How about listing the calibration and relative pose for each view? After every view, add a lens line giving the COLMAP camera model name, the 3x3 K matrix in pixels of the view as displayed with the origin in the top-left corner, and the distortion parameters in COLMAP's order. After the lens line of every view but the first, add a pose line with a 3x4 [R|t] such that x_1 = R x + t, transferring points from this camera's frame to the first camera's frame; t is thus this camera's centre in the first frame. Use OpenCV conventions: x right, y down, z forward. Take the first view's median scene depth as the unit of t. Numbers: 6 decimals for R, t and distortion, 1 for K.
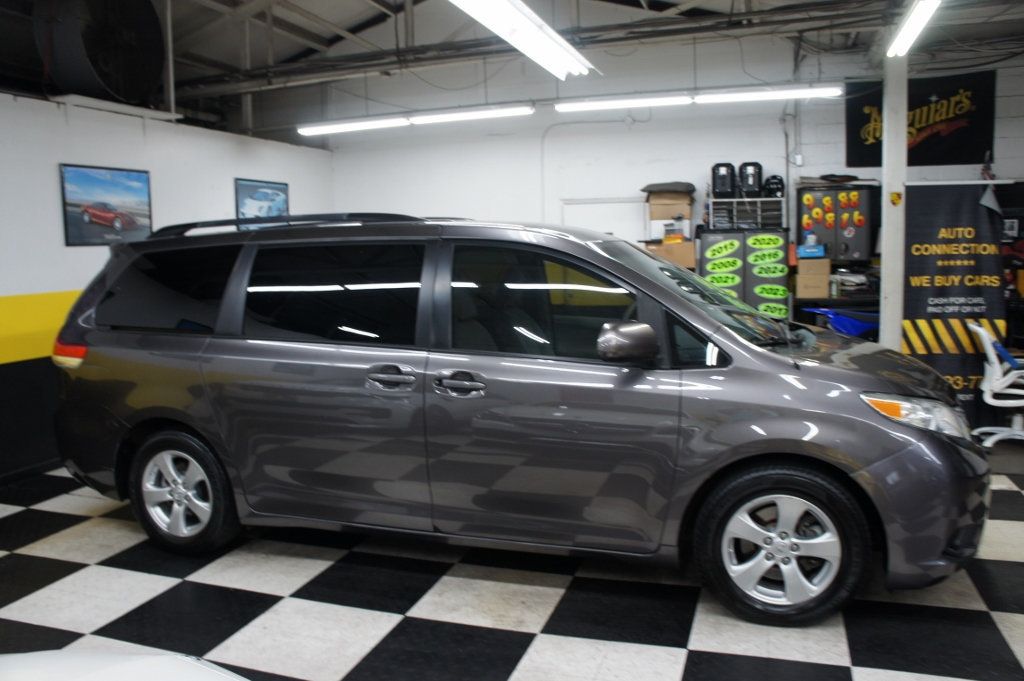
lens RADIAL K [[796.2, 0, 512.0], [0, 796.2, 340.5], [0, 0, 1]] dist [-0.177875, 0.113679]
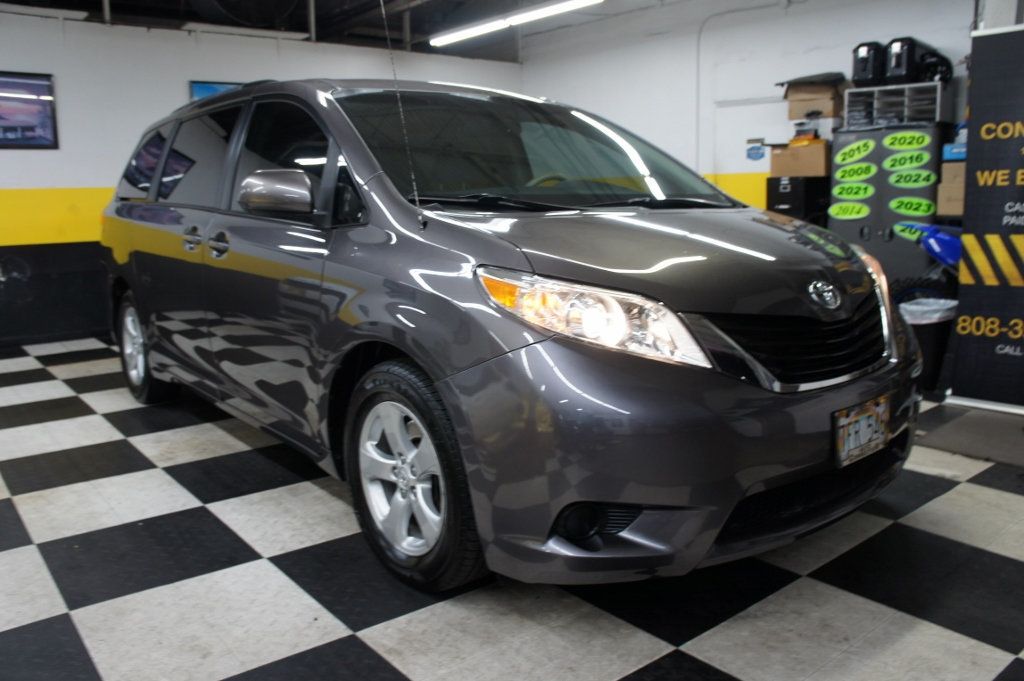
lens RADIAL K [[813.1, 0, 512.0], [0, 813.1, 340.5], [0, 0, 1]] dist [-0.163174, 0.130777]
pose [[0.843335, 0.105459, -0.526938, 0.419882], [-0.068080, 0.993621, 0.089901, 0.025569], [0.533058, -0.039943, 0.845135, 0.134512]]
